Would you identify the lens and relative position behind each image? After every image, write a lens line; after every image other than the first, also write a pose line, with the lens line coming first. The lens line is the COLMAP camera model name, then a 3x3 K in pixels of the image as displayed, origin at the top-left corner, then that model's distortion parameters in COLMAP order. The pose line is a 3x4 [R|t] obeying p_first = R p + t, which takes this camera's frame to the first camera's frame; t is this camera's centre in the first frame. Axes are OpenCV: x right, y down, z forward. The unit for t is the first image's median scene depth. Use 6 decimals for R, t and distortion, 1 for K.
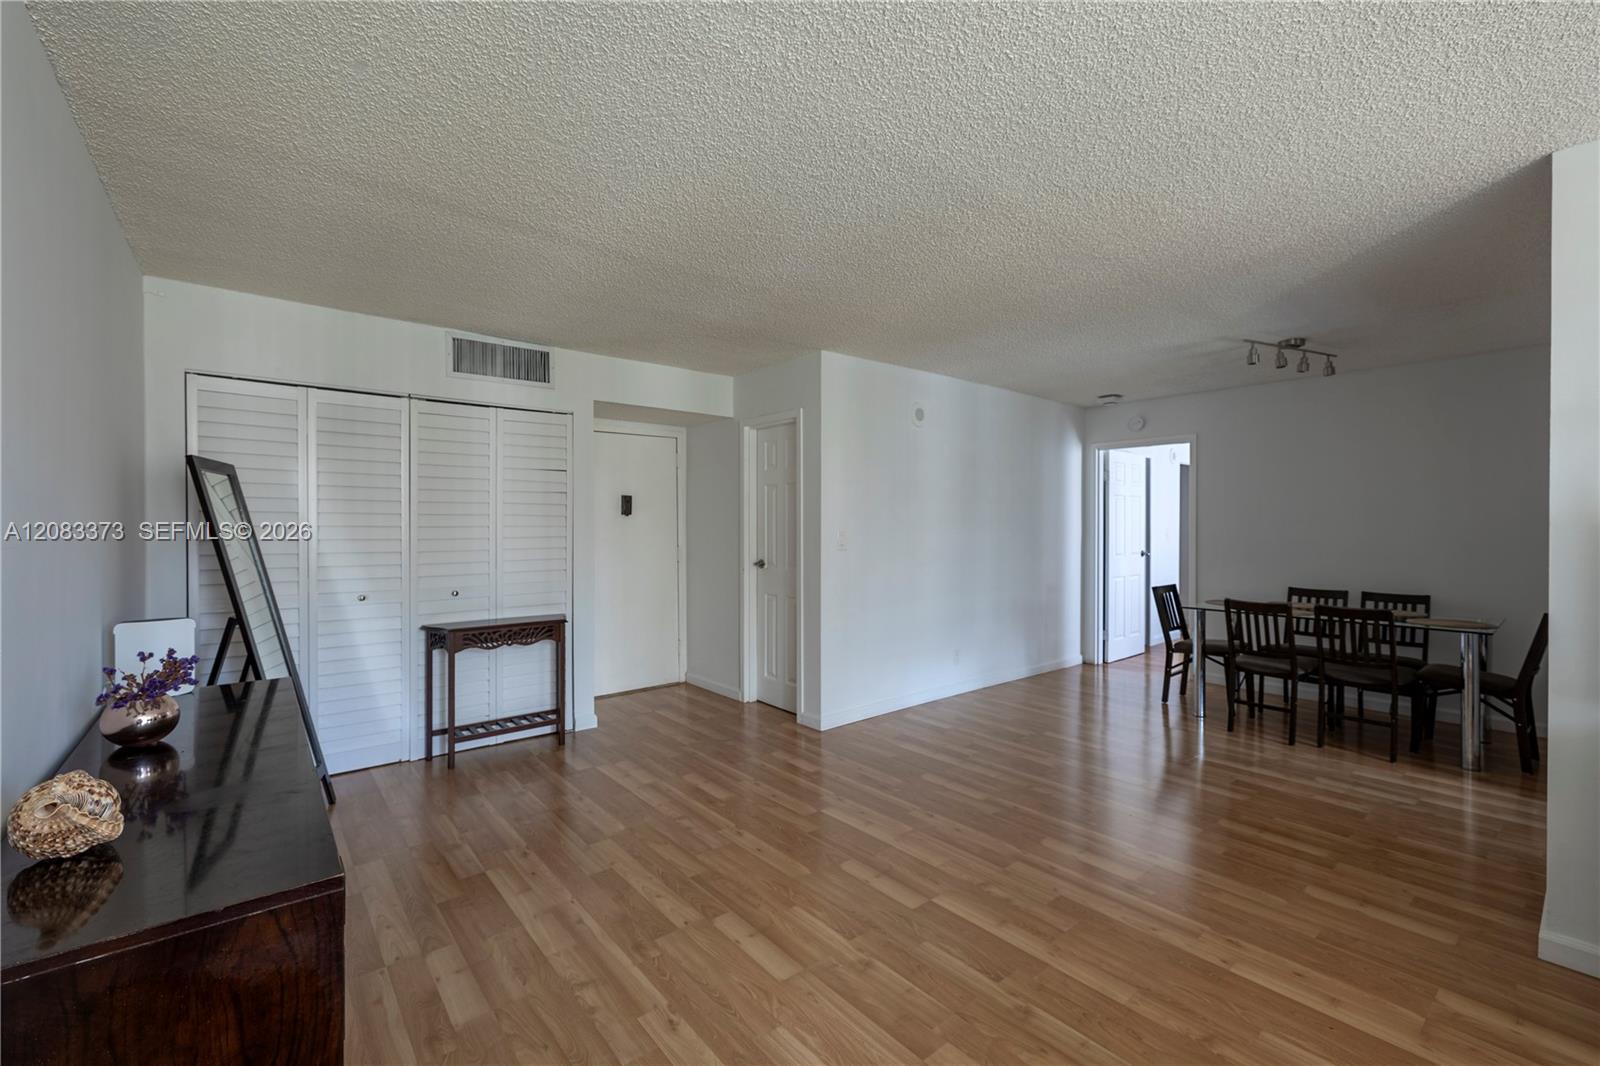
lens RADIAL K [[675.3, 0, 805.7], [0, 675.3, 526.4], [0, 0, 1]] dist [0.001528, -0.000201]
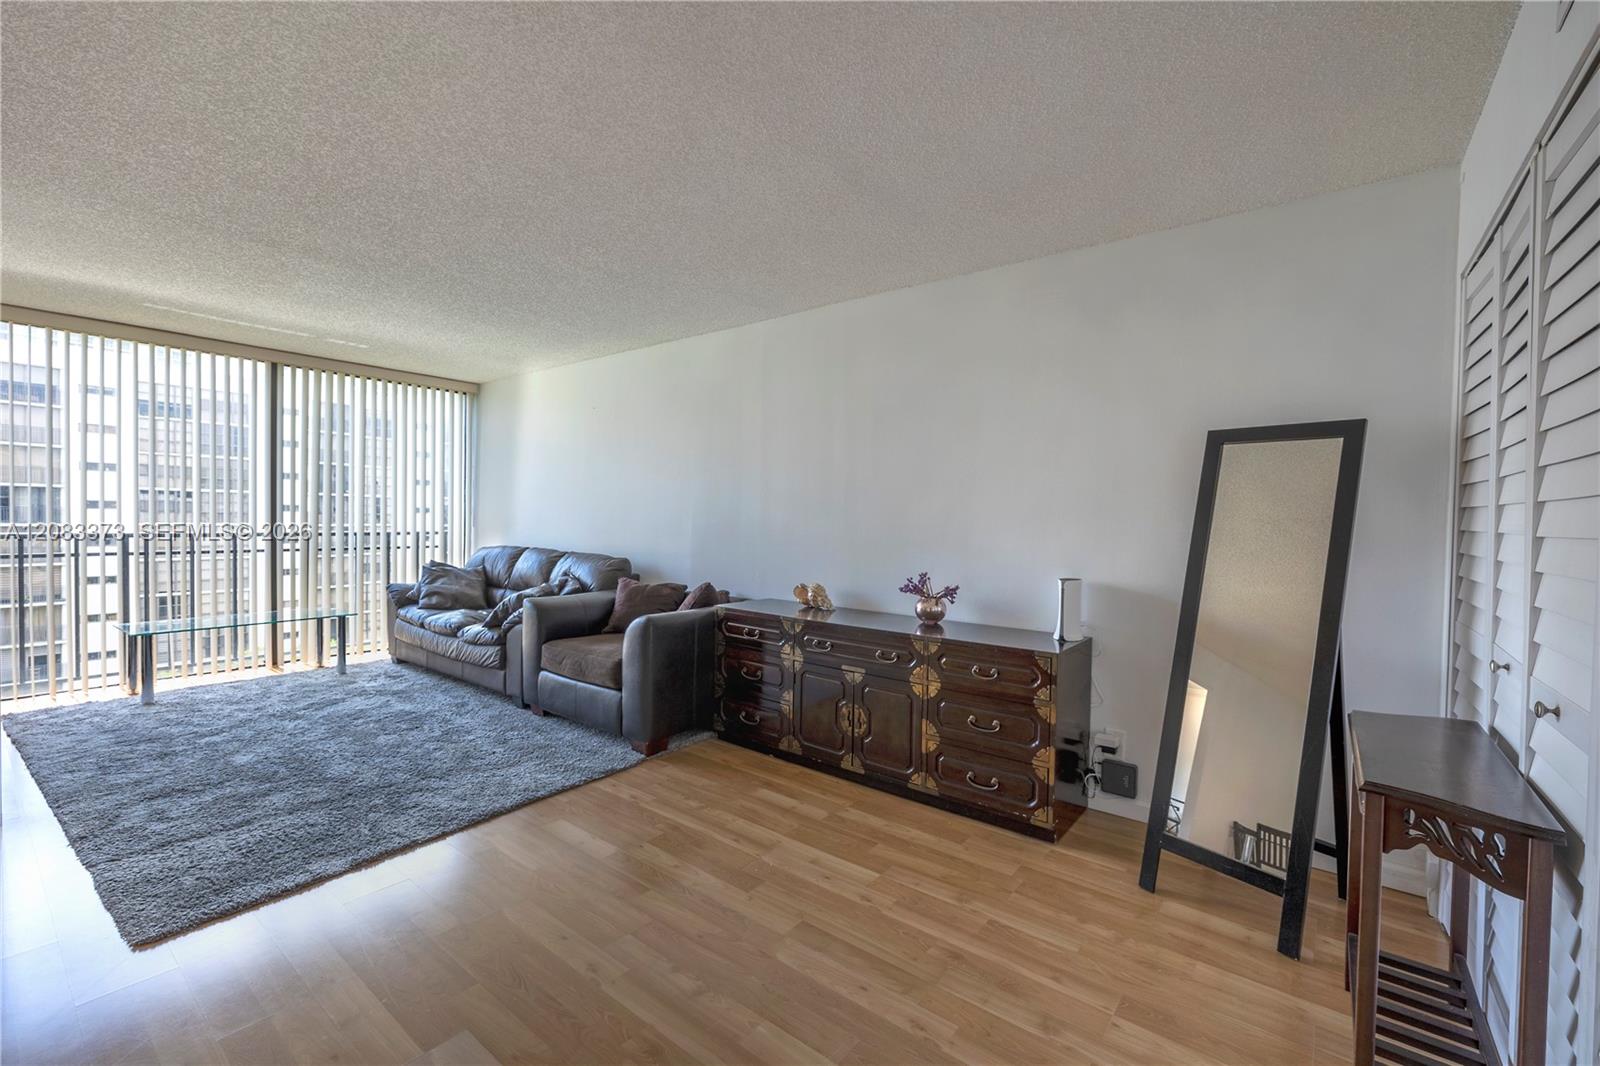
lens RADIAL K [[682.3, 0, 801.8], [0, 682.3, 535.8], [0, 0, 1]] dist [0.000354, -0.000097]
pose [[-0.977665, -0.013026, -0.209764, -0.103977], [-0.019939, 0.999324, 0.030874, 0.013435], [0.209220, 0.034367, -0.977265, 1.166719]]
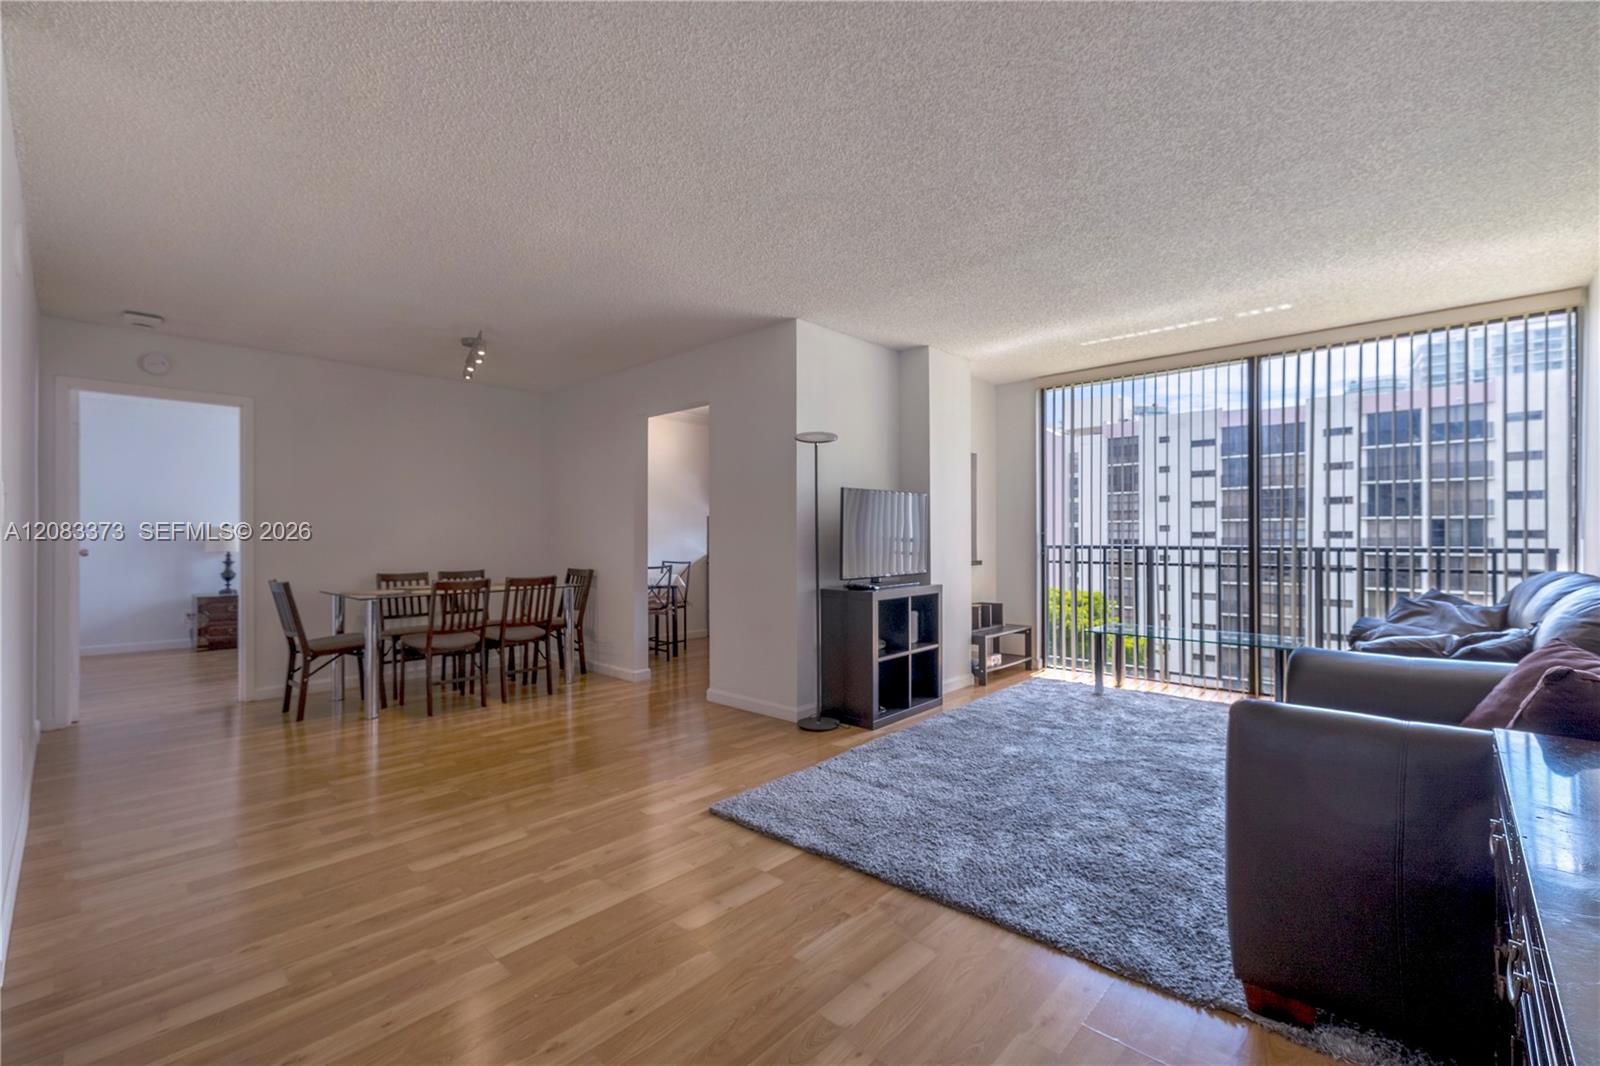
lens RADIAL K [[682.3, 0, 801.8], [0, 682.3, 535.8], [0, 0, 1]] dist [0.000354, -0.000097]
pose [[-0.121231, 0.001060, 0.992624, -0.446856], [0.004668, 0.999989, -0.000498, 0.045404], [-0.992613, 0.004573, -0.121235, 0.611832]]
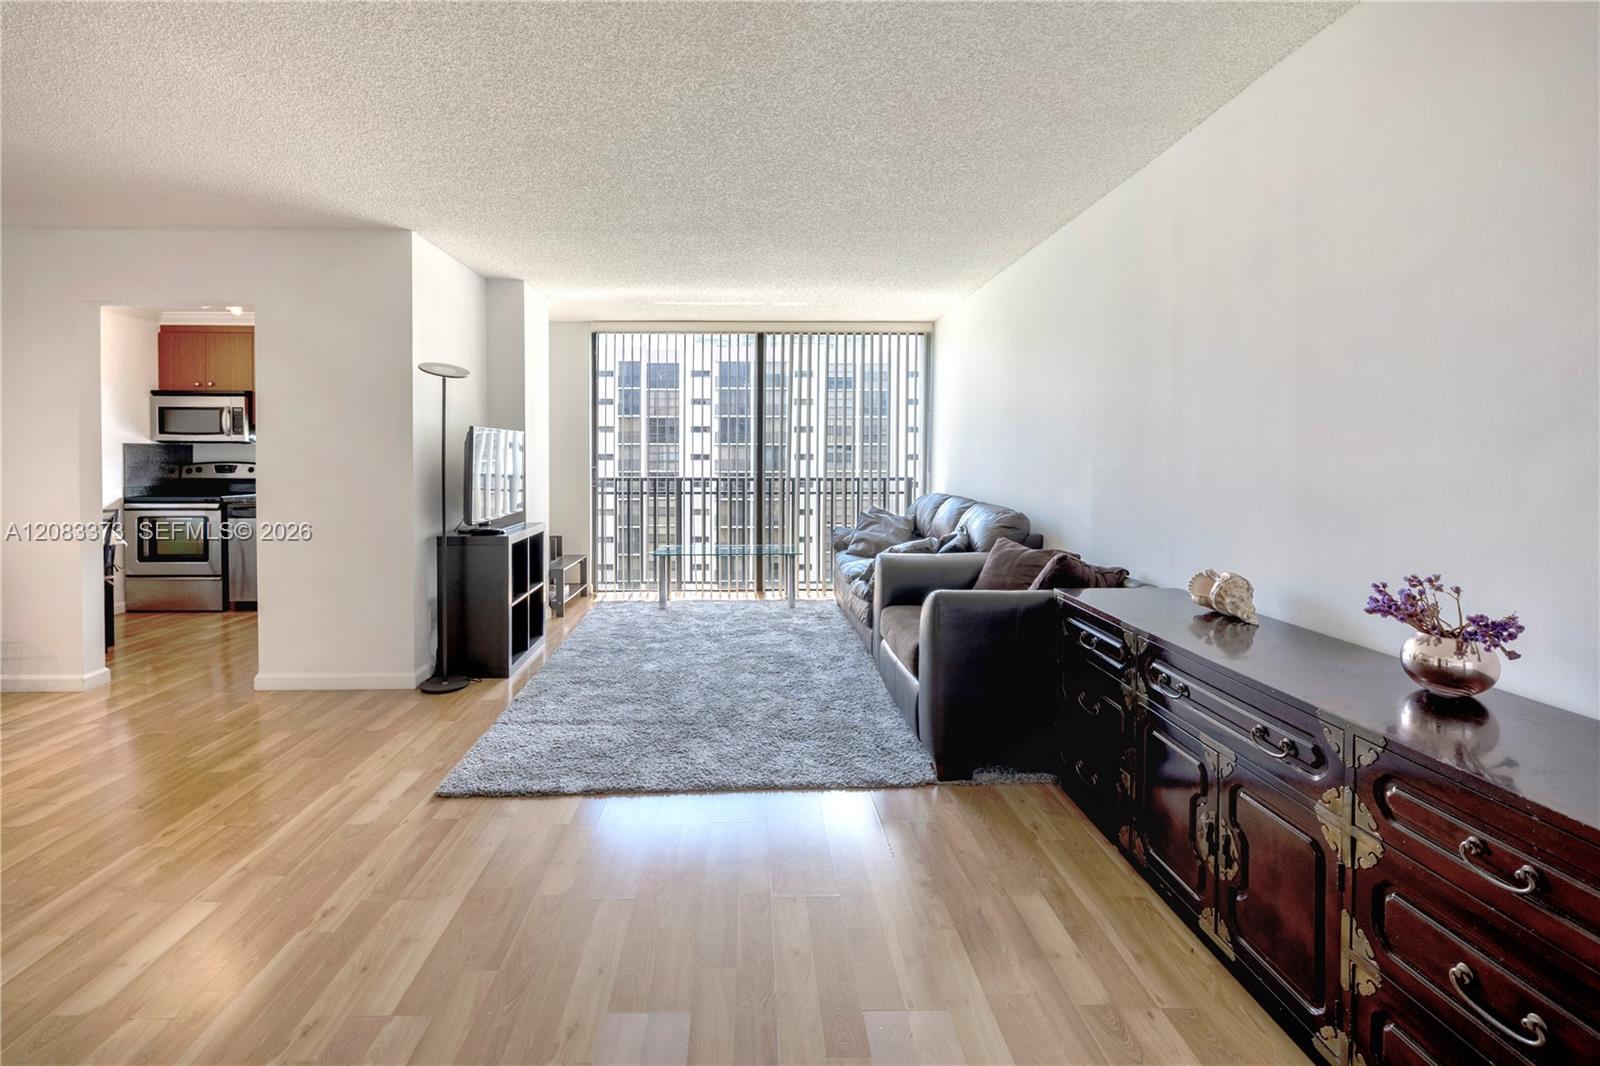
lens RADIAL K [[708.6, 0, 749.6], [0, 708.6, 473.2], [0, 0, 1]] dist [0.001384, -0.000295]
pose [[-0.770045, -0.015456, 0.637803, -0.373374], [0.001858, 0.999648, 0.026468, 0.015265], [-0.637987, 0.021566, -0.769745, 0.923361]]
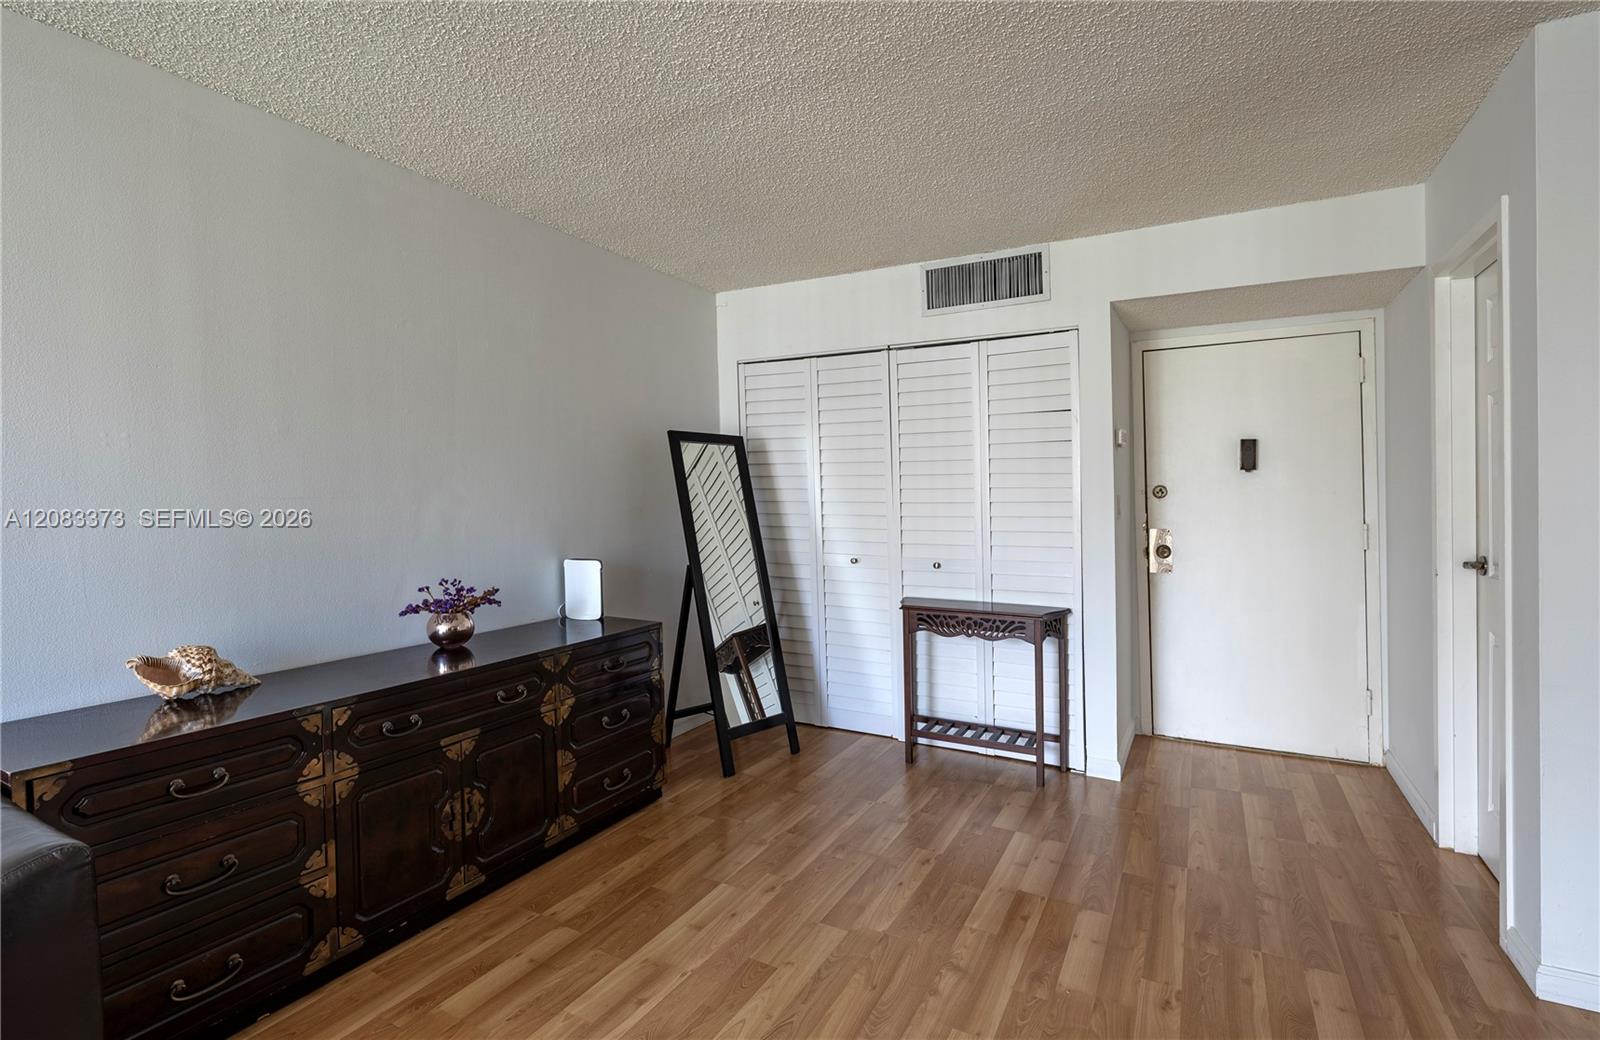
lens RADIAL K [[718.2, 0, 824.9], [0, 718.2, 512.5], [0, 0, 1]] dist [-0.000330, -0.000106]
pose [[0.384929, 0.018856, -0.922753, 0.259261], [0.000593, 0.999786, 0.020678, 0.011114], [0.922946, -0.008507, 0.384836, 0.481077]]
